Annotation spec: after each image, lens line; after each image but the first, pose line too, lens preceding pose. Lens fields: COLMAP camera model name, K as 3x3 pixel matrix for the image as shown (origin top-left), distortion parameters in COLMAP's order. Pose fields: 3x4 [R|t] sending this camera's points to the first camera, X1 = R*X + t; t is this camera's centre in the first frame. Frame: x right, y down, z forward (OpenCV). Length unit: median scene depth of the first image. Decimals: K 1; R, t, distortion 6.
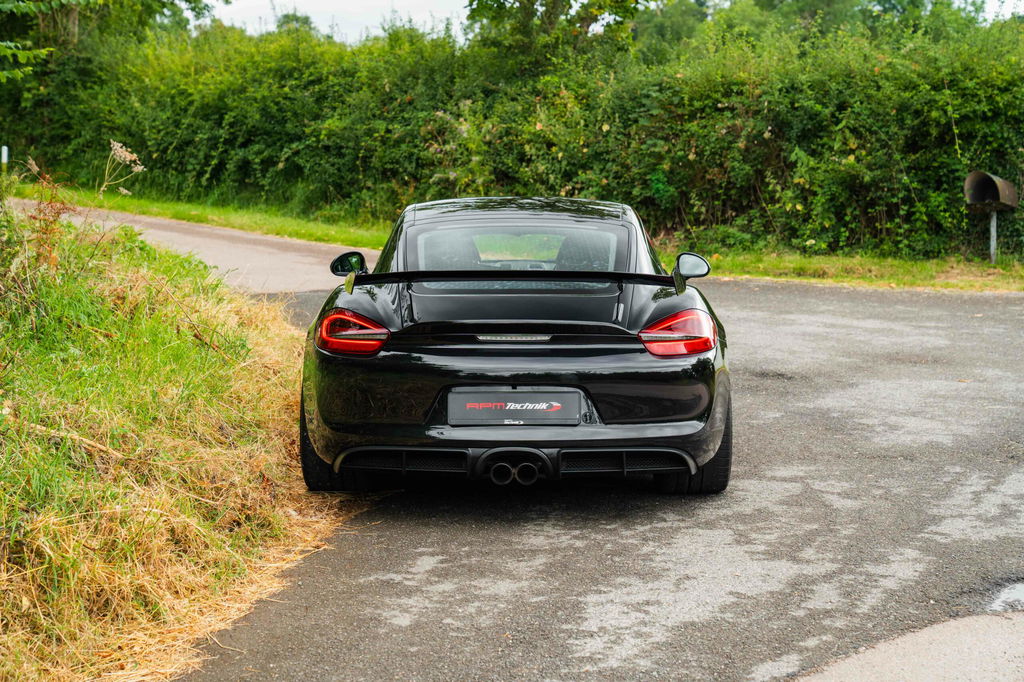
lens RADIAL K [[1825.7, 0, 512.0], [0, 1825.7, 341.0], [0, 0, 1]] dist [-0.009878, 0.023687]
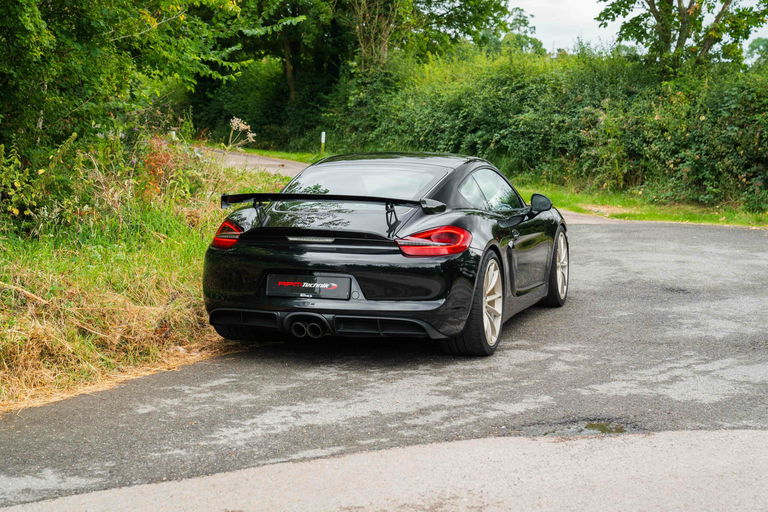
lens RADIAL K [[1299.5, 0, 384.0], [0, 1299.5, 256.0], [0, 0, 1]] dist [0.008890, -0.144734]
pose [[0.947182, 0.035597, -0.318716, 0.127102], [-0.041601, 0.999062, -0.012049, 0.007126], [0.317988, 0.024672, 0.947774, 0.004493]]
